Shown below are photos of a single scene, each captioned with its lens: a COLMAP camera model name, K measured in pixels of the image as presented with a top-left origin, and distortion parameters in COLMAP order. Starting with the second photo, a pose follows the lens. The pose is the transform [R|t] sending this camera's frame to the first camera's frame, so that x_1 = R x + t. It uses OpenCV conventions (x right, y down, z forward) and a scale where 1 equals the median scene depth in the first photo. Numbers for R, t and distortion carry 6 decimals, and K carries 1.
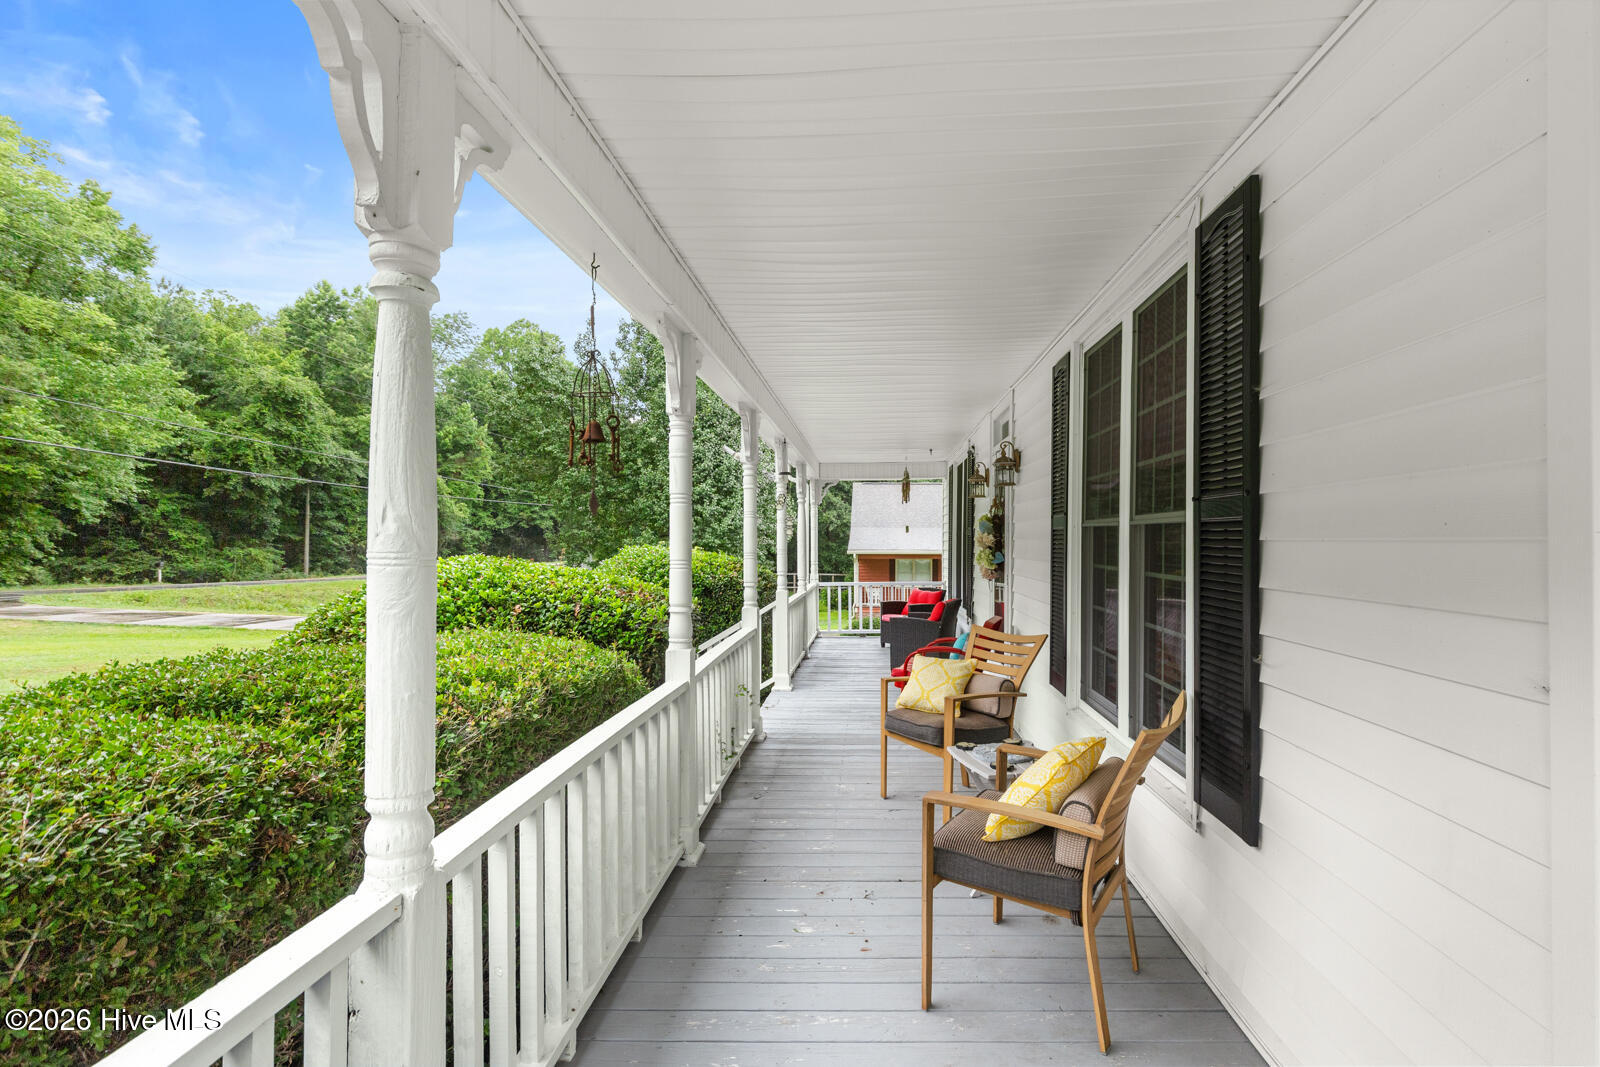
lens RADIAL K [[727.6, 0, 809.4], [0, 727.6, 538.7], [0, 0, 1]] dist [0.004323, 0.000335]
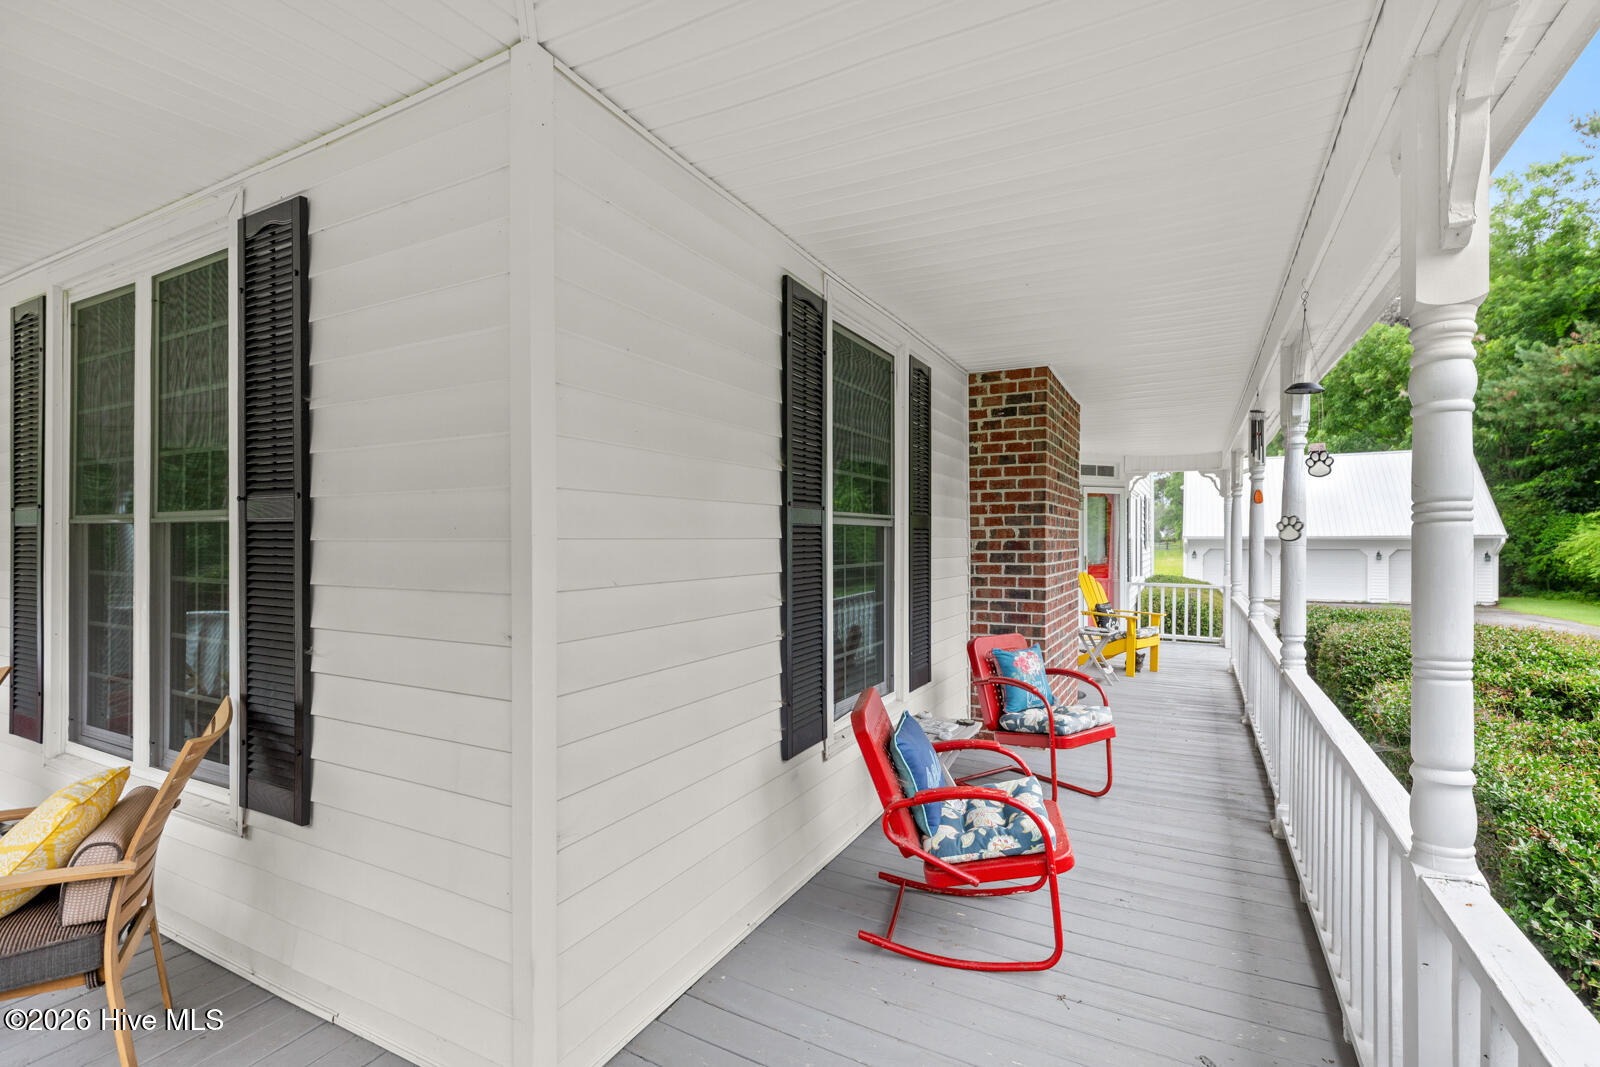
lens RADIAL K [[727.6, 0, 809.4], [0, 727.6, 538.7], [0, 0, 1]] dist [0.004323, 0.000335]
pose [[0.392064, -0.001038, 0.919938, -0.074326], [0.001660, 0.999999, 0.000421, 0.000765], [-0.919937, 0.001362, 0.392065, -0.088701]]
